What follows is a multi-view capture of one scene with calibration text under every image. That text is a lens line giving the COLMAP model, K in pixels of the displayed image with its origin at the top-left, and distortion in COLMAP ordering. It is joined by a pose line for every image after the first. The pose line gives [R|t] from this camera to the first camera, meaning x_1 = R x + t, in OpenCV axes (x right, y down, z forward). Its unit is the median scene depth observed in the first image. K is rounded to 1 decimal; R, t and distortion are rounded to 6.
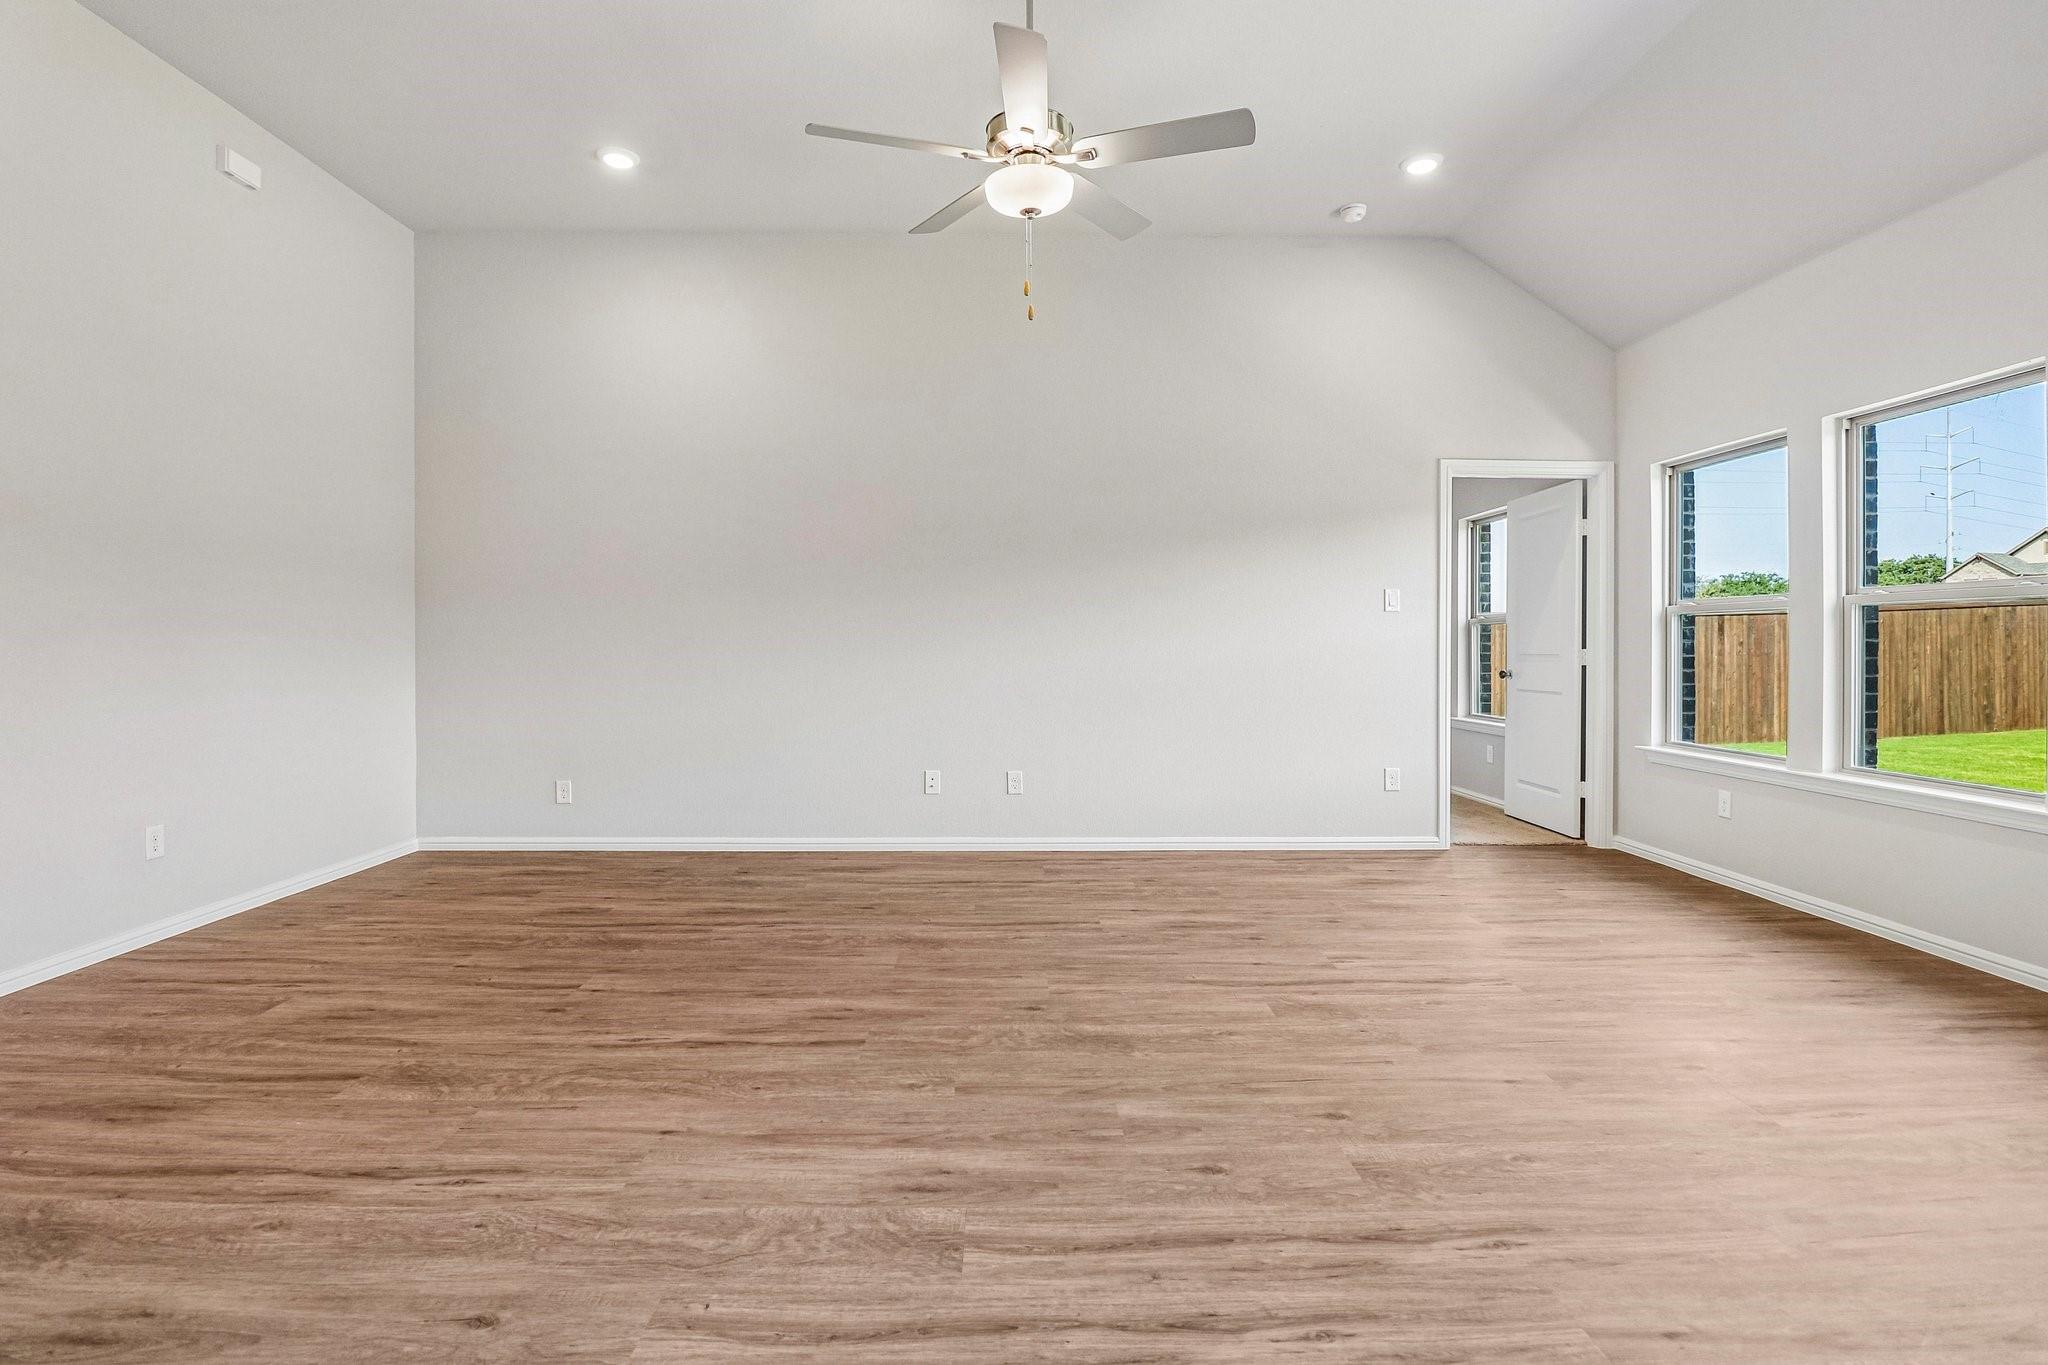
lens RADIAL K [[994.0, 0, 1023.1], [0, 994.0, 641.7], [0, 0, 1]] dist [-0.023518, -0.000453]
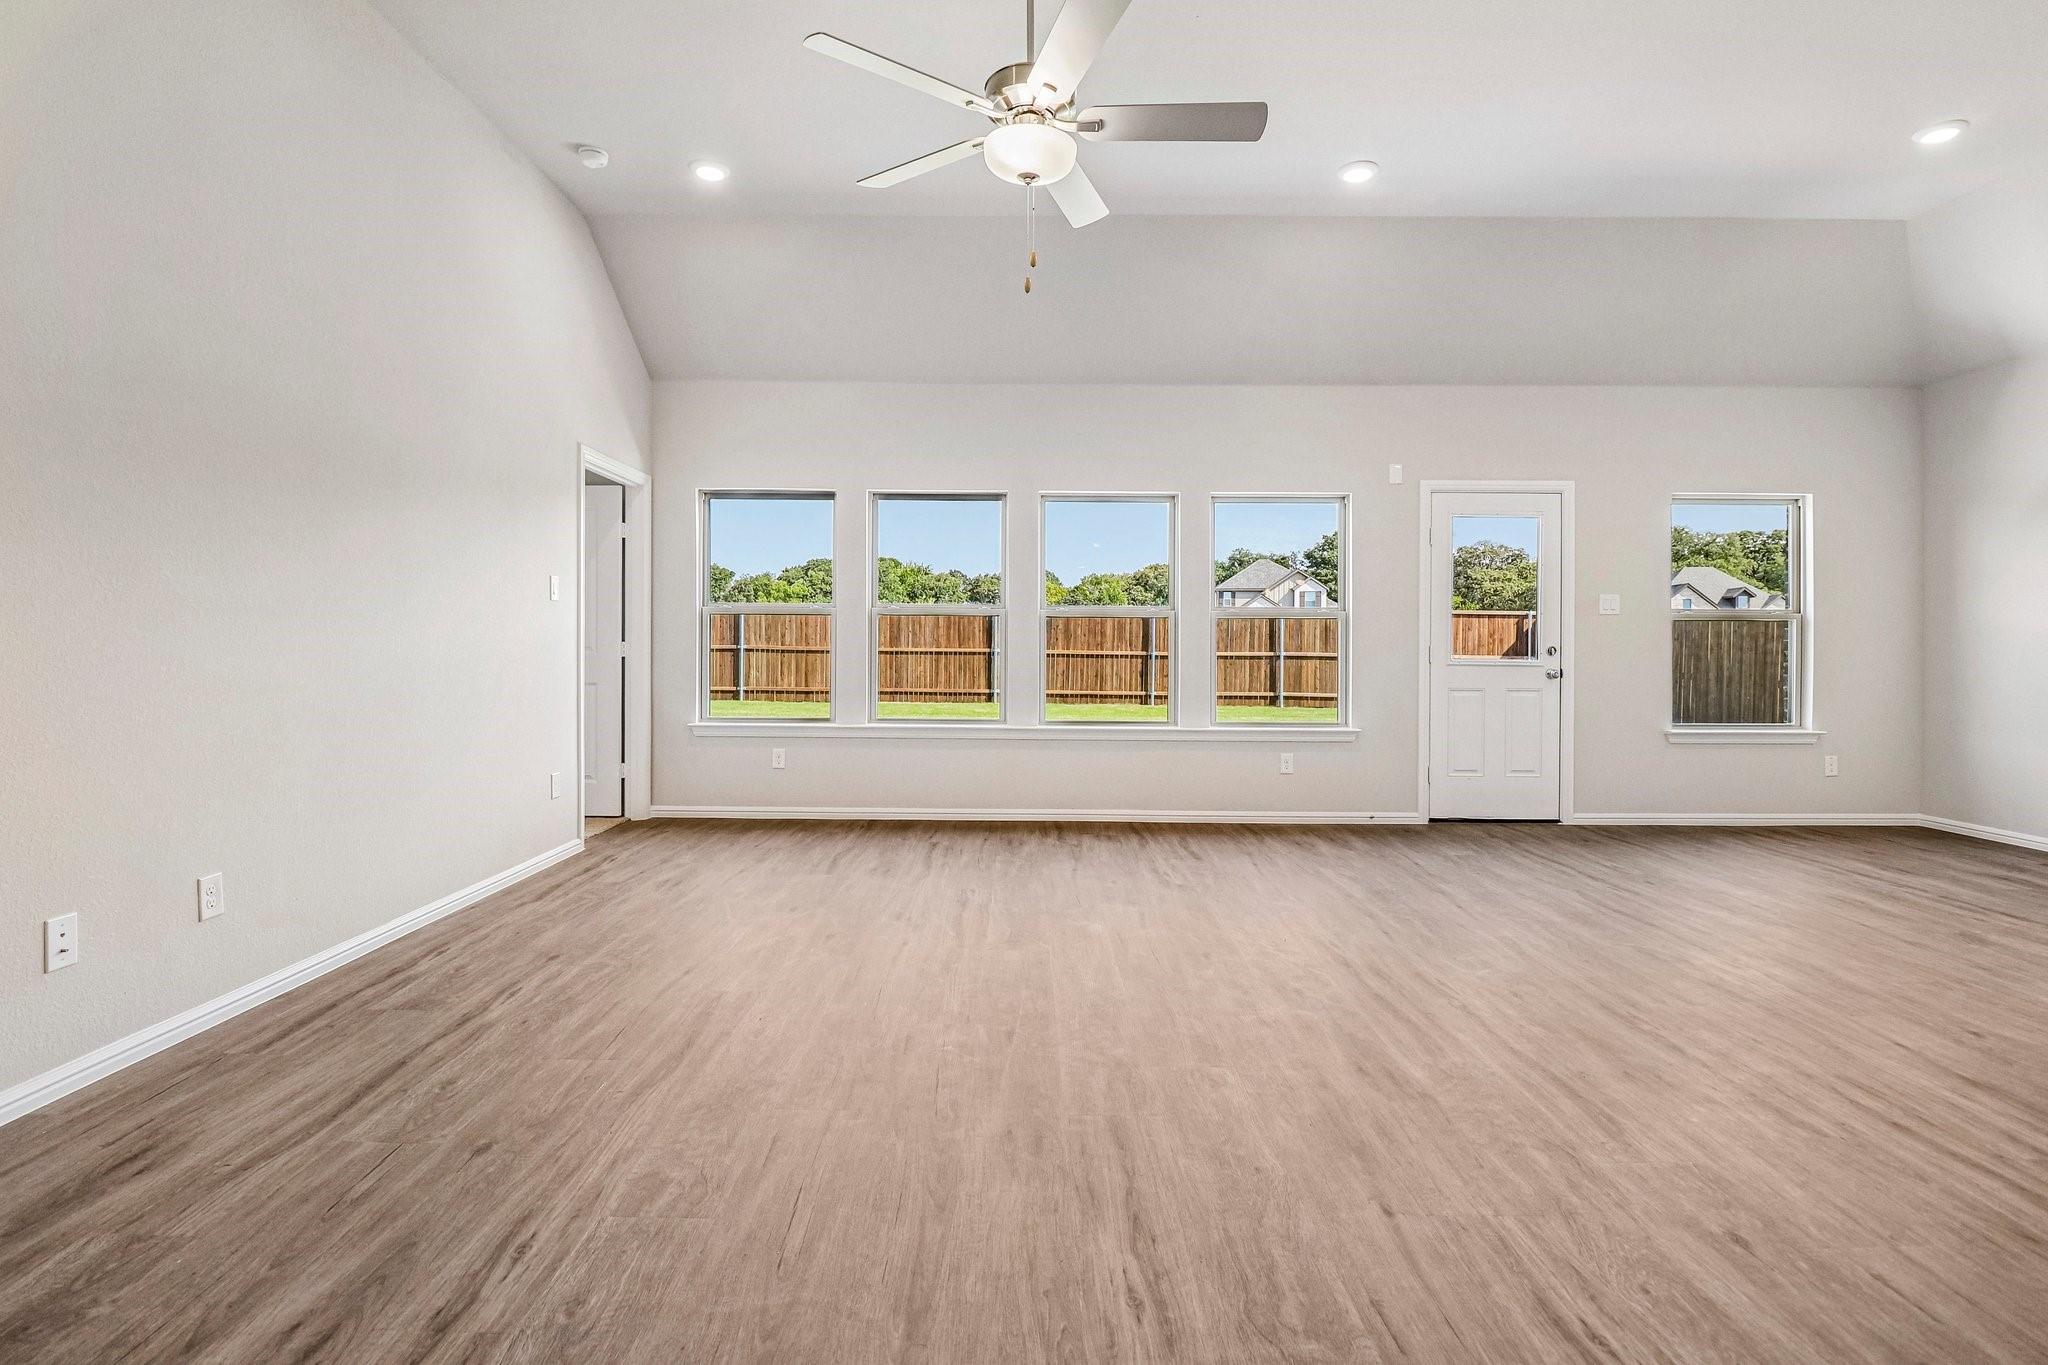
lens RADIAL K [[967.9, 0, 1023.7], [0, 967.9, 649.1], [0, 0, 1]] dist [-0.024471, 0.000073]
pose [[0.015383, -0.010952, 0.999822, -0.877629], [-0.012043, 0.999865, 0.011138, -0.002220], [-0.999809, -0.012212, 0.015249, 0.958813]]
